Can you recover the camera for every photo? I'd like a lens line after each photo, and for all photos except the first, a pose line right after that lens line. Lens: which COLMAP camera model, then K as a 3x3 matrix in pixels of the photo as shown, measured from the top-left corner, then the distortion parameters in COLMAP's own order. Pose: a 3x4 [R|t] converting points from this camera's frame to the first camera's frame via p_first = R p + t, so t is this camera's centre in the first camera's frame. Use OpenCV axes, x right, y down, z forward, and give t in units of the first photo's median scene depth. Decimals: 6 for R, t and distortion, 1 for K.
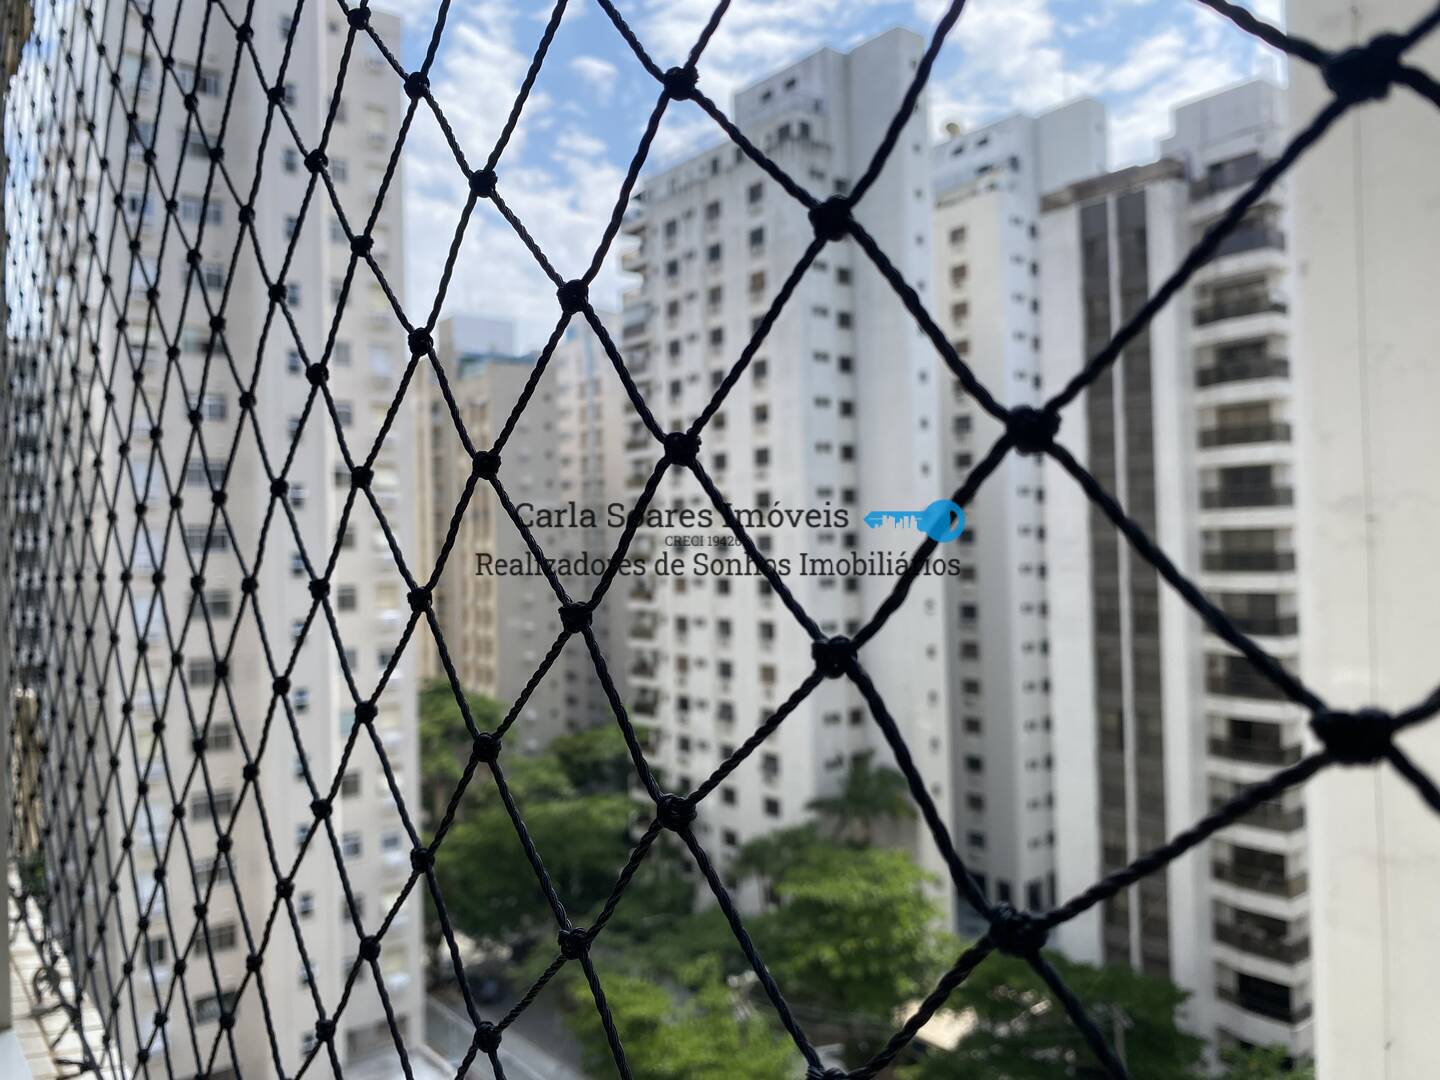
lens RADIAL K [[1129.3, 0, 722.0], [0, 1129.3, 521.9], [0, 0, 1]] dist [-0.009319, 0.007219]
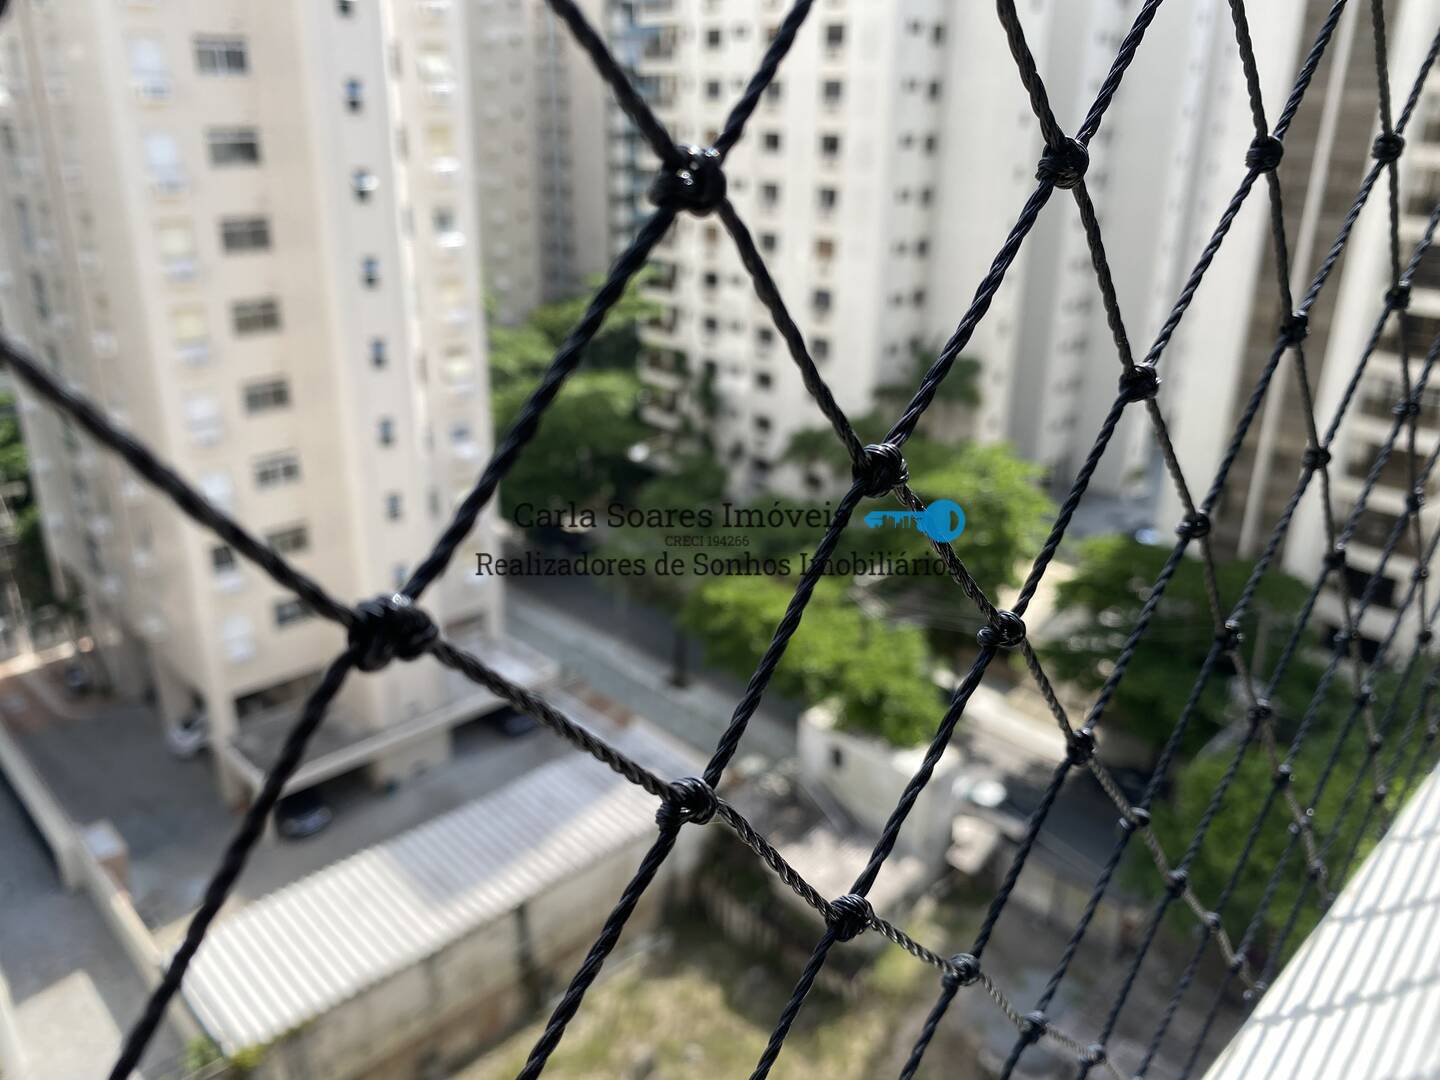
lens RADIAL K [[1129.3, 0, 722.0], [0, 1129.3, 521.9], [0, 0, 1]] dist [-0.009319, 0.007219]
pose [[0.993592, -0.000995, 0.113019, -0.225971], [-0.040490, 0.930461, 0.364147, 0.022321], [-0.105522, -0.366390, 0.924459, 0.159196]]
